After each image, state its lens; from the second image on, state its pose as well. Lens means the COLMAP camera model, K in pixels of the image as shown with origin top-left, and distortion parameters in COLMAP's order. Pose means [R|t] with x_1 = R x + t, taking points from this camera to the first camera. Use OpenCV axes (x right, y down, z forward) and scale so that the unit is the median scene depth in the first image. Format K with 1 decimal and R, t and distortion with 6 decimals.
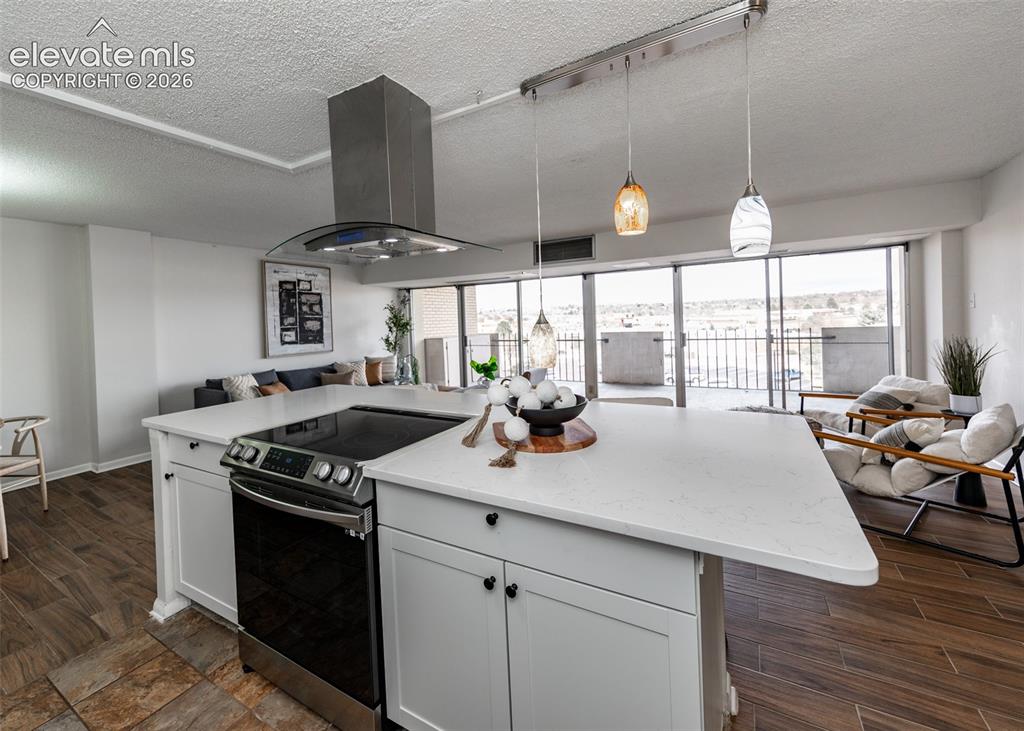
lens RADIAL K [[424.2, 0, 497.9], [0, 424.2, 325.3], [0, 0, 1]] dist [0.002011, 0.000375]
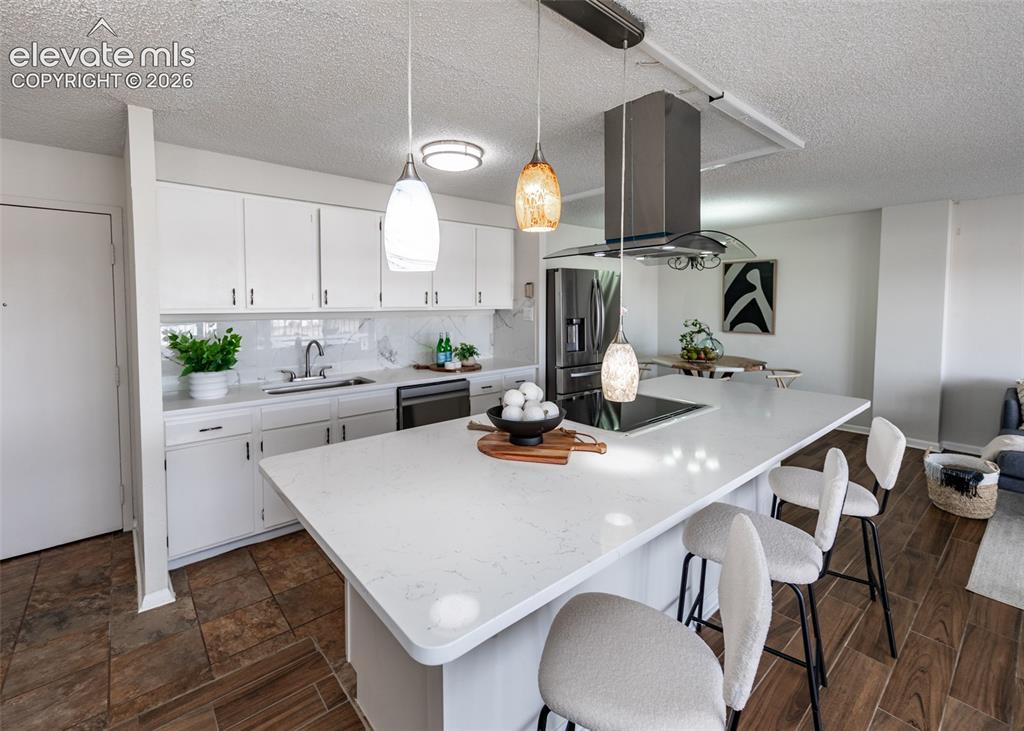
lens RADIAL K [[459.1, 0, 490.3], [0, 459.1, 326.1], [0, 0, 1]] dist [0.011046, -0.000325]
pose [[-0.351676, 0.091567, -0.931633, 0.325225], [0.000779, 0.995233, 0.097524, -0.039071], [0.936121, 0.033571, -0.350071, 0.351691]]
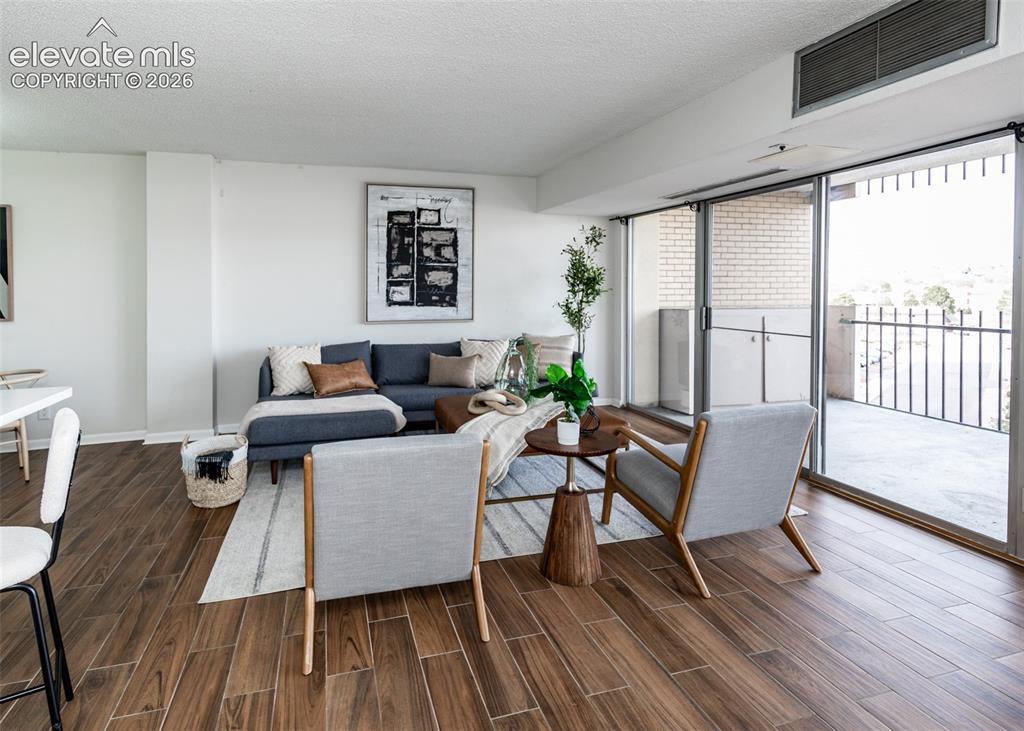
lens RADIAL K [[557.1, 0, 505.8], [0, 557.1, 296.1], [0, 0, 1]] dist [-0.000085, -0.012952]
pose [[0.736427, 0.037784, -0.675461, 0.227587], [-0.025756, 0.999281, 0.027816, 0.001022], [0.676027, -0.003087, 0.736871, 0.470655]]
